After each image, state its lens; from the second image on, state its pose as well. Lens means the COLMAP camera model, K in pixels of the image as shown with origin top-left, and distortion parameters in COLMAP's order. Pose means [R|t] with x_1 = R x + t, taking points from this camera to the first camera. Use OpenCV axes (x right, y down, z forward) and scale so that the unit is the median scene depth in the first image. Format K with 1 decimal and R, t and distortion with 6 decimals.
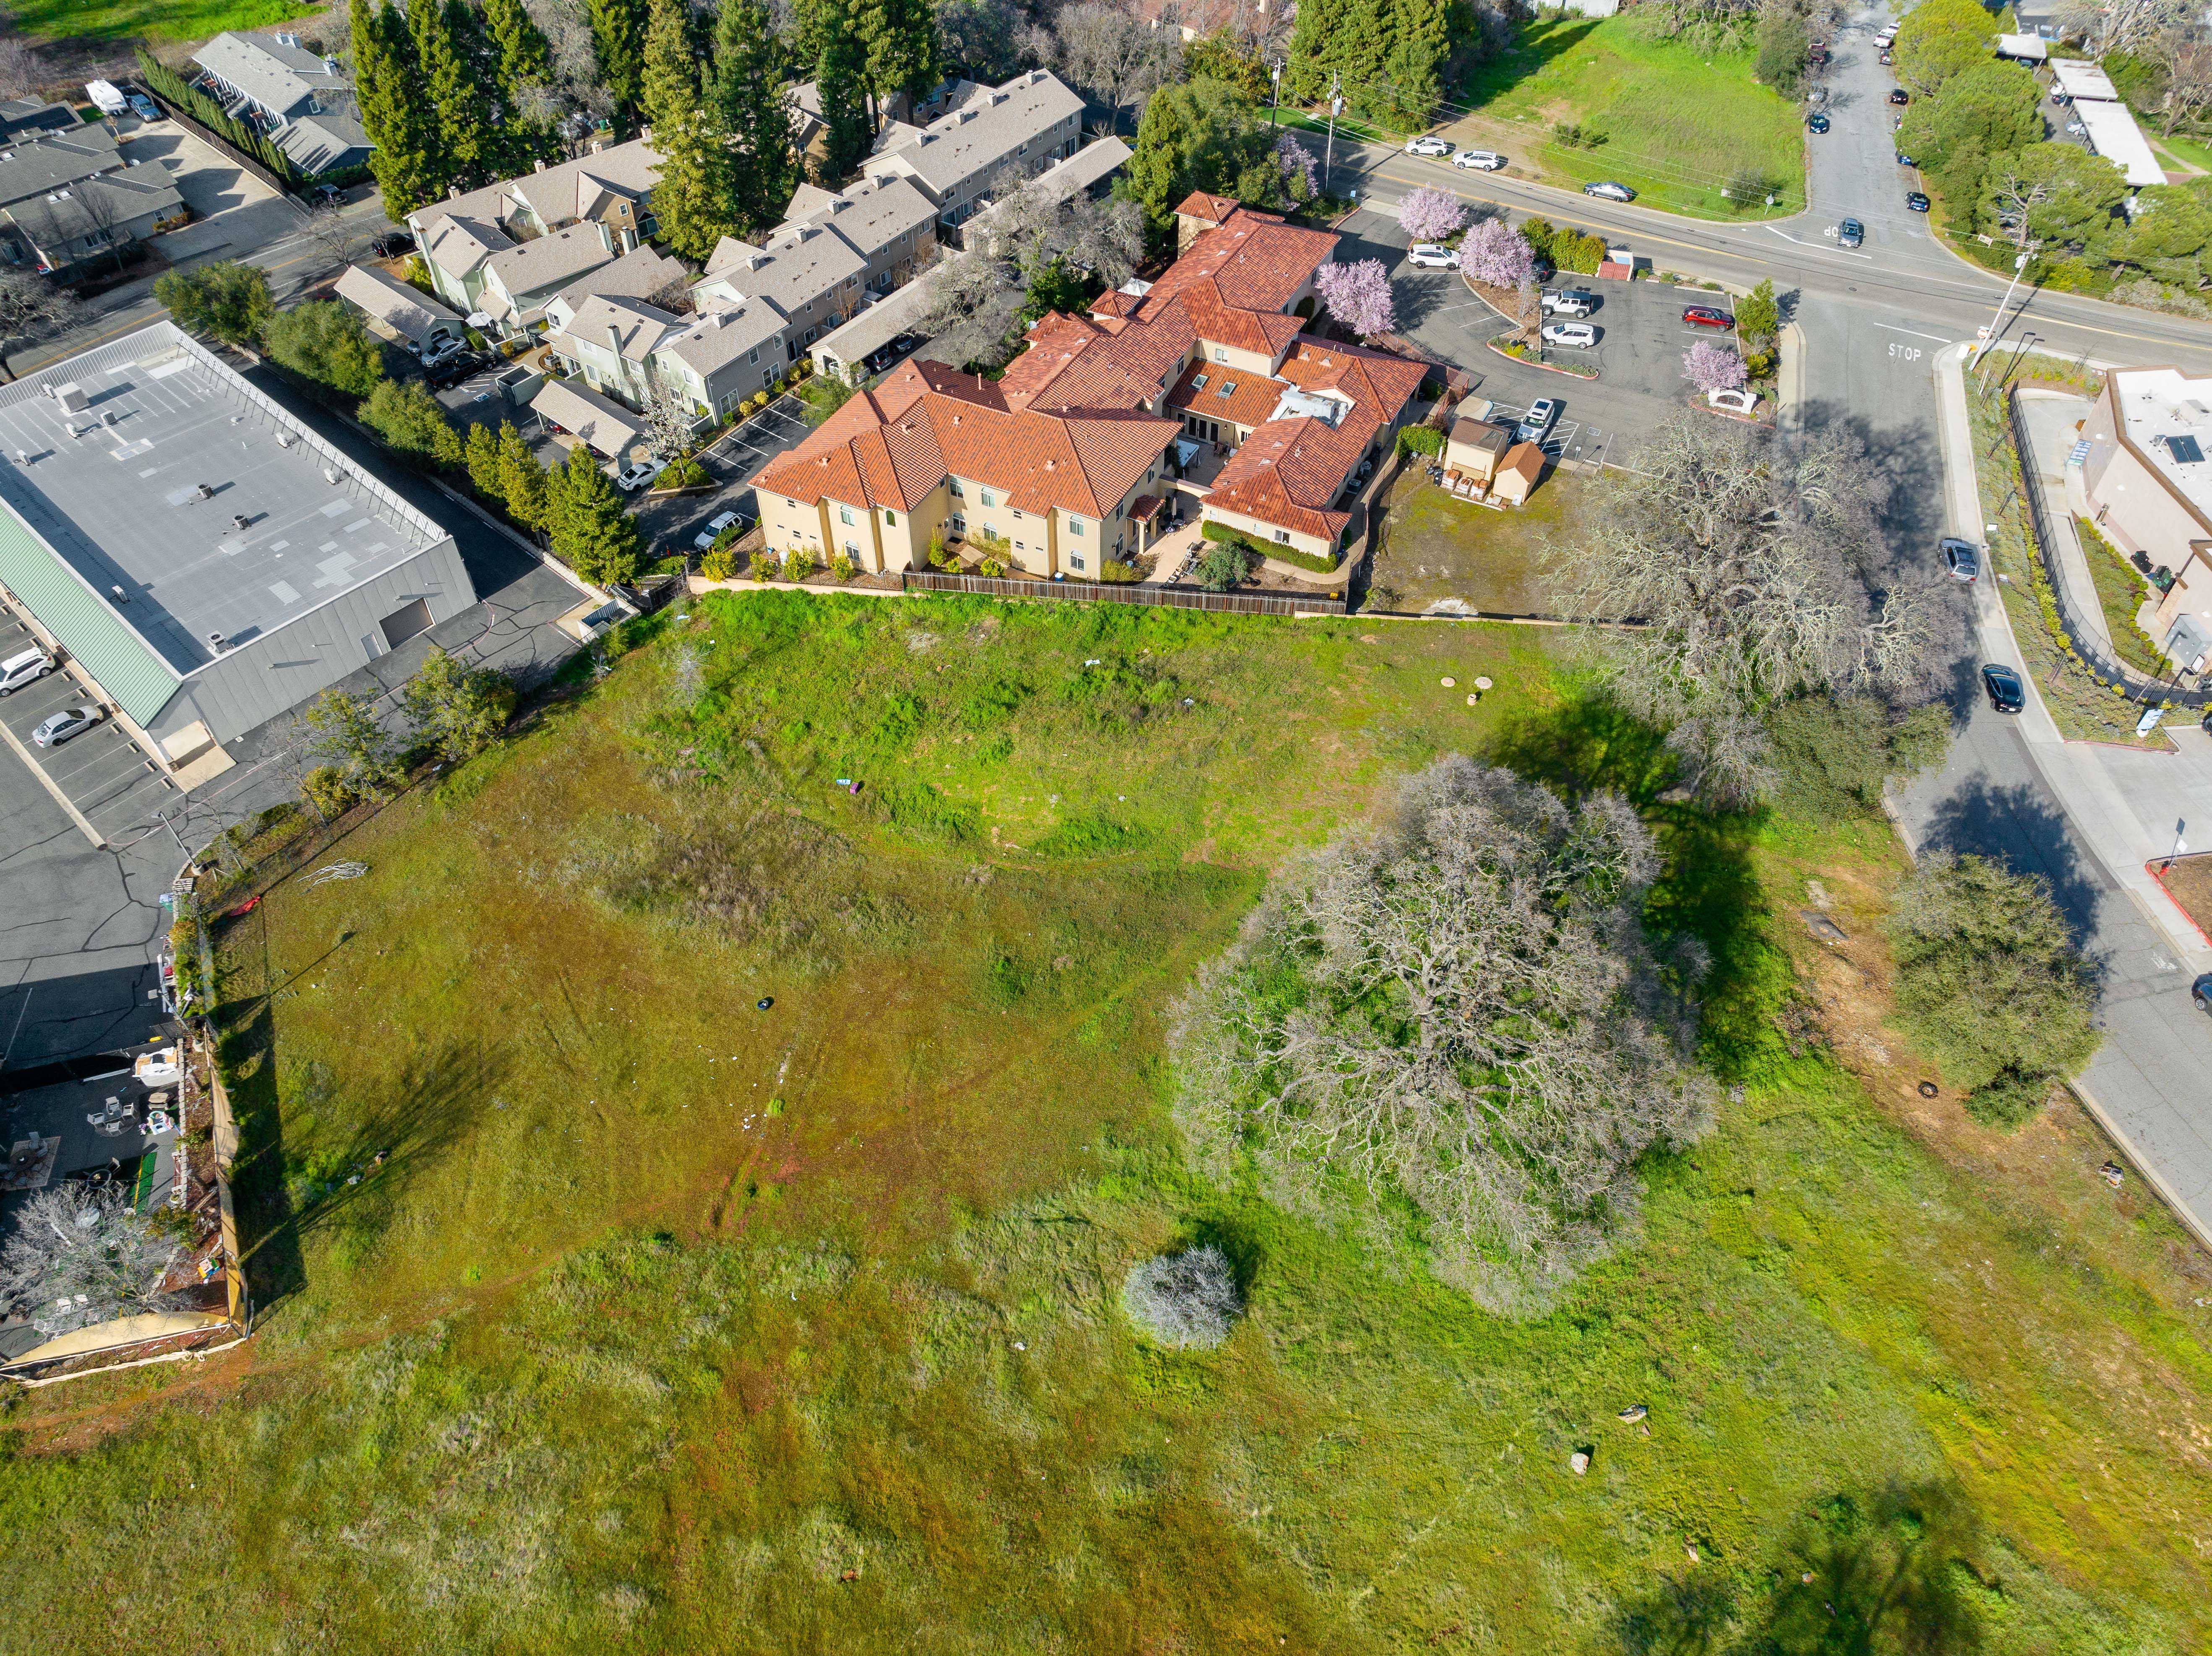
lens RADIAL K [[1556.2, 0, 1130.2], [0, 1556.2, 820.6], [0, 0, 1]] dist [-0.036536, -0.000304]
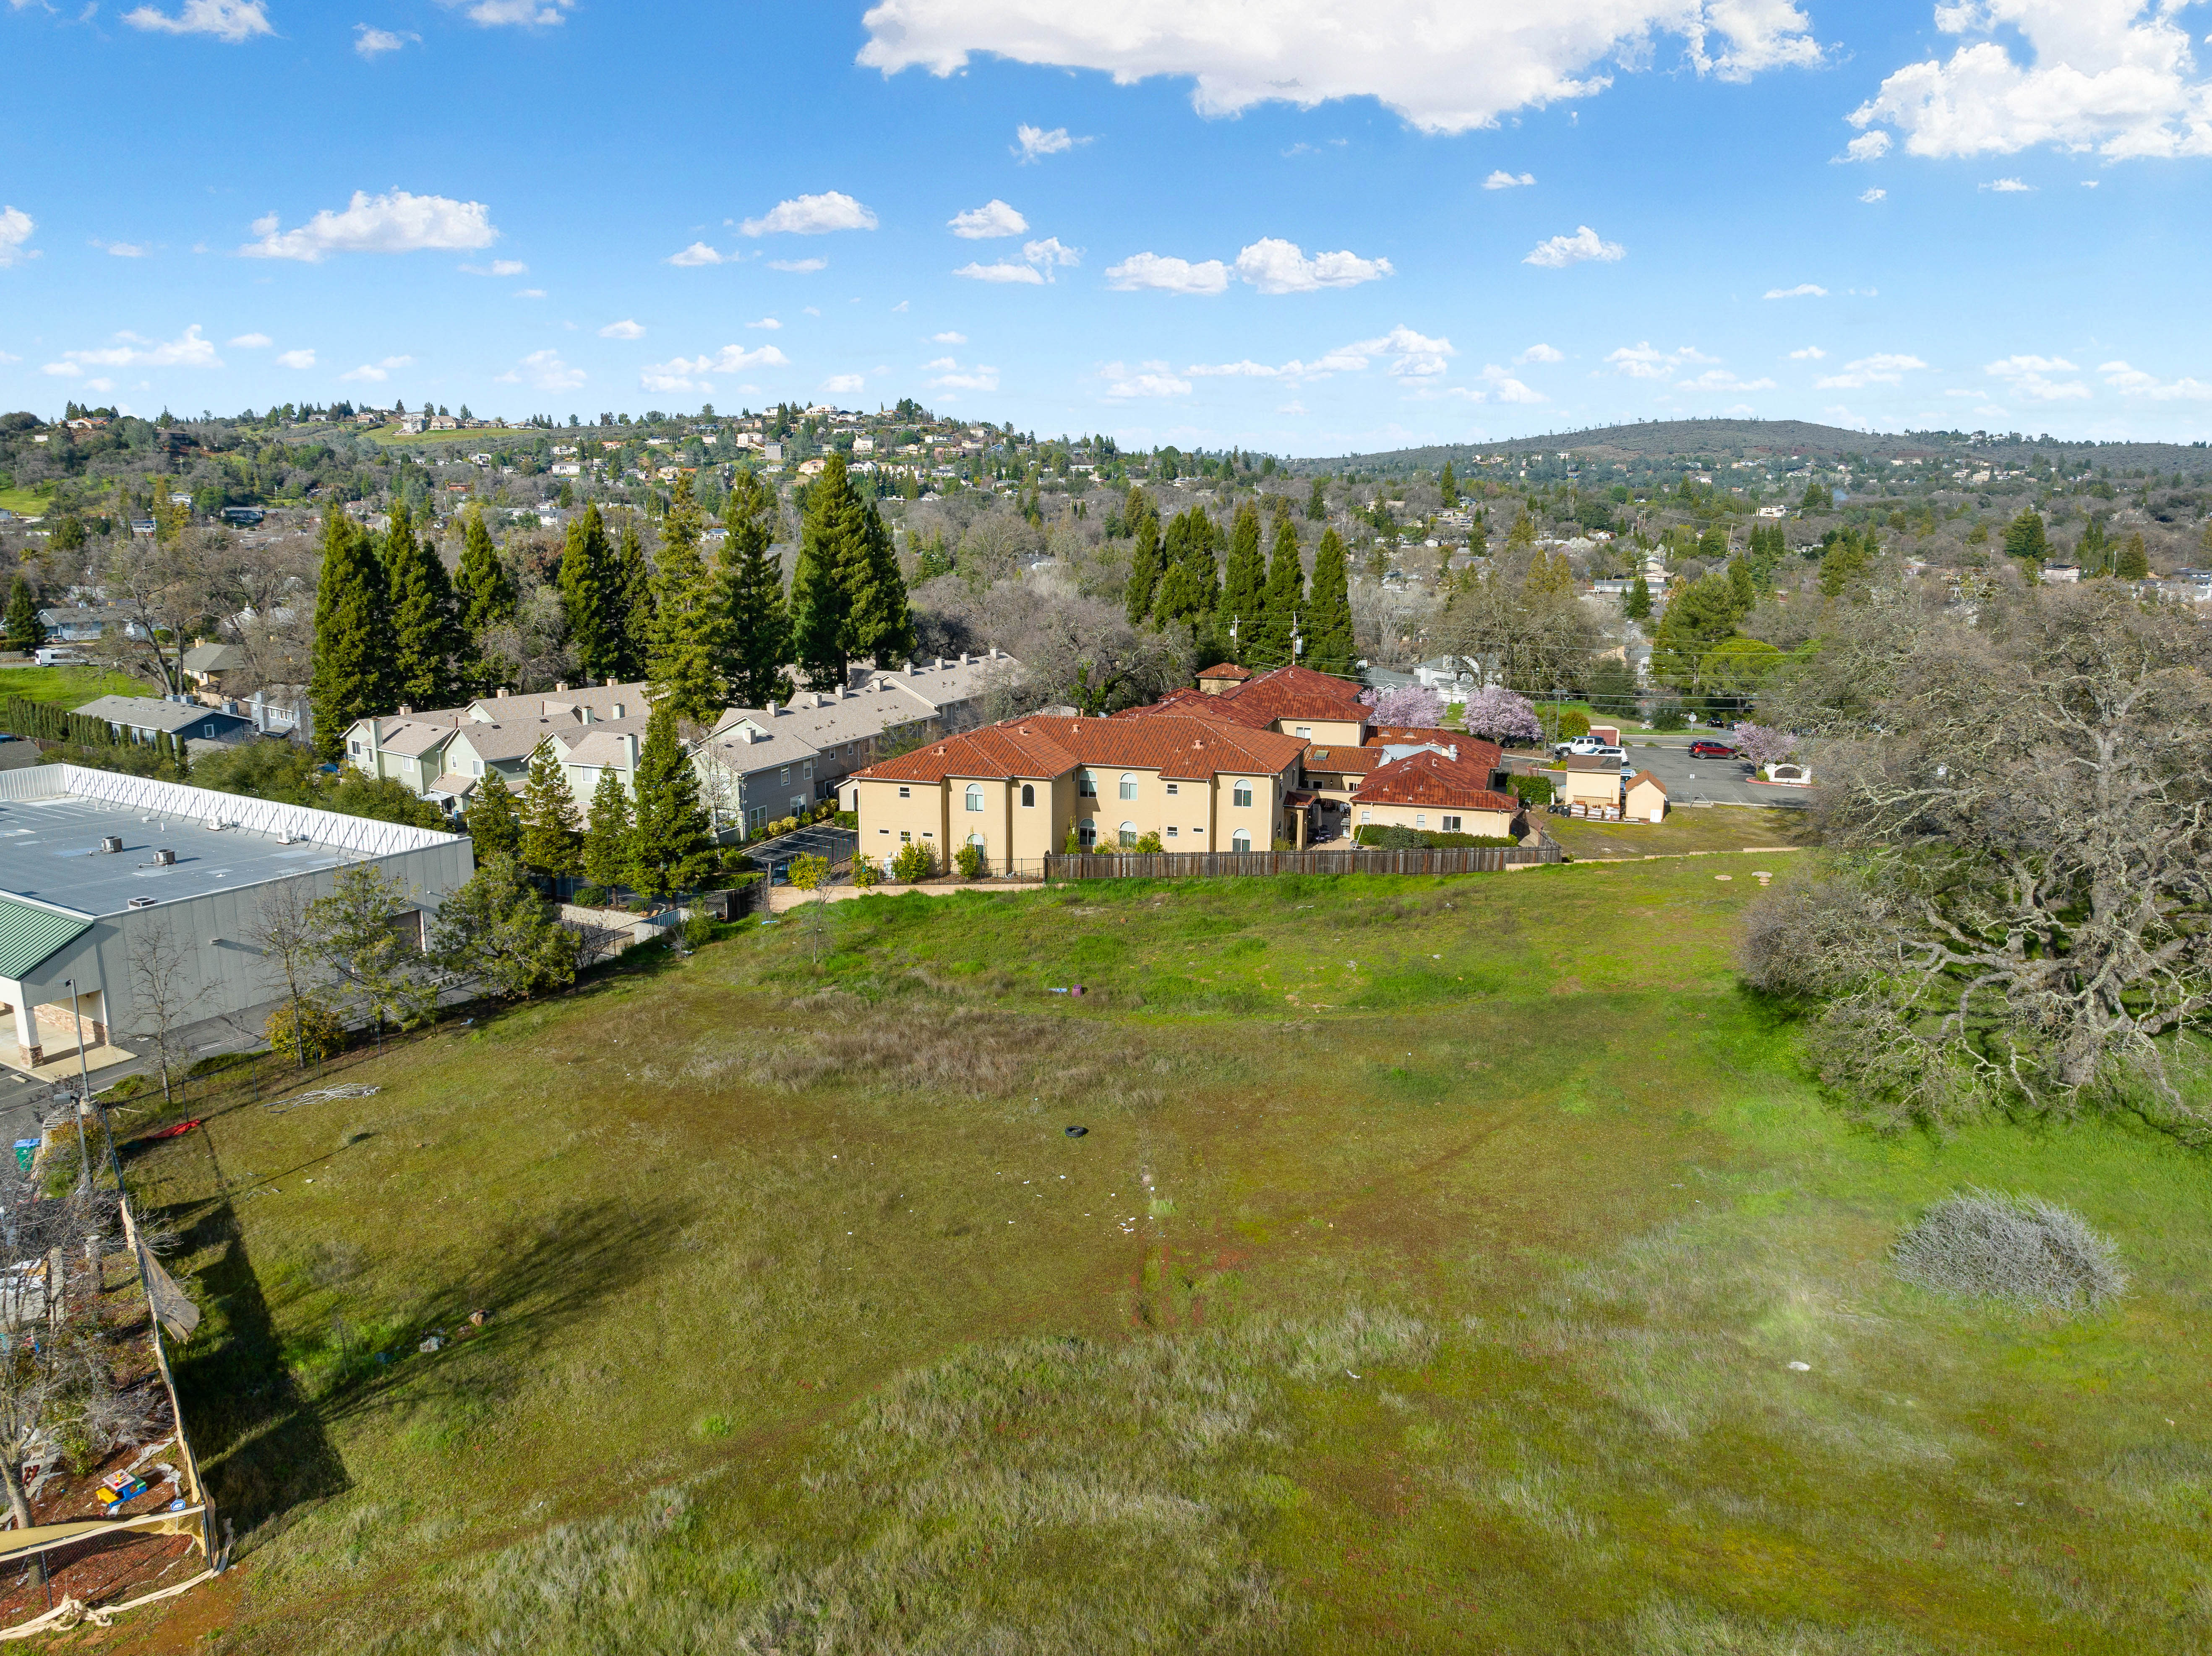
lens RADIAL K [[1556.2, 0, 1130.2], [0, 1556.2, 820.6], [0, 0, 1]] dist [-0.036536, -0.000304]
pose [[0.979499, -0.042271, 0.196965, -0.320861], [0.149163, 0.809337, -0.568088, 0.366126], [-0.135398, 0.585822, 0.799050, 0.390957]]
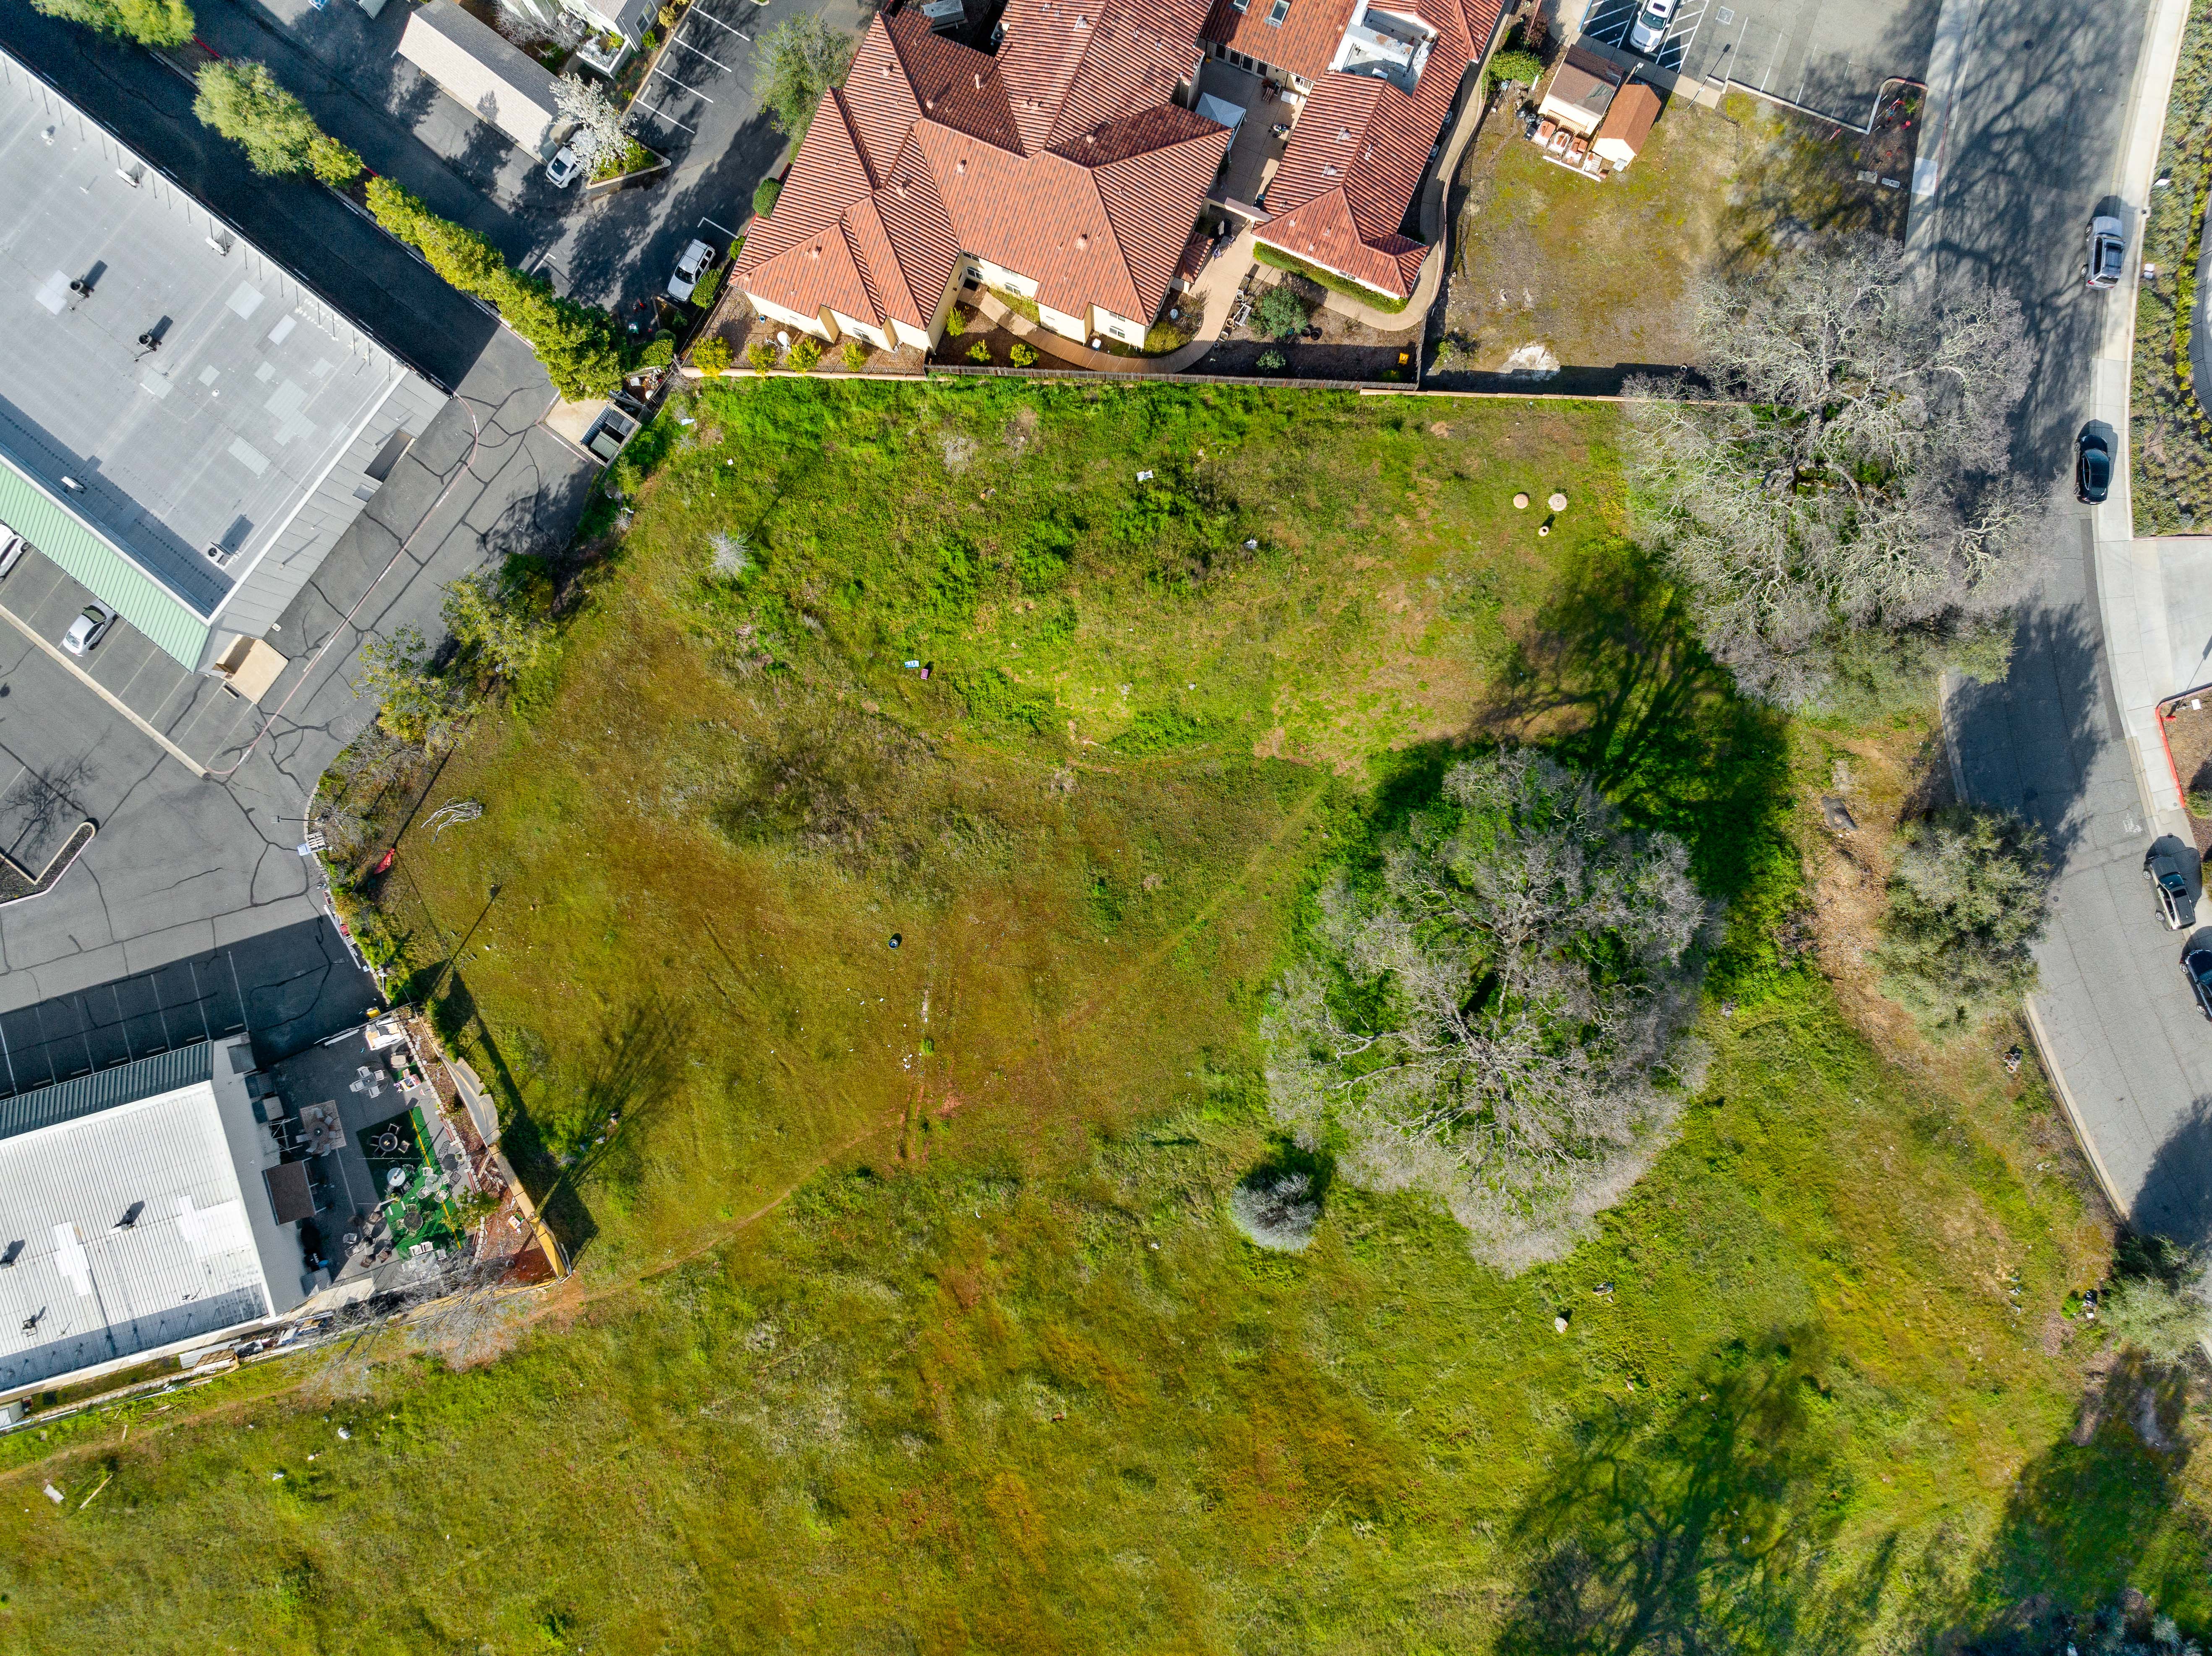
lens RADIAL K [[1556.2, 0, 1130.2], [0, 1556.2, 820.6], [0, 0, 1]] dist [-0.036536, -0.000304]
pose [[0.997856, -0.065337, 0.003696, -0.058778], [0.046866, 0.752883, 0.656484, -0.658909], [-0.045675, -0.654903, 0.754331, 0.183446]]
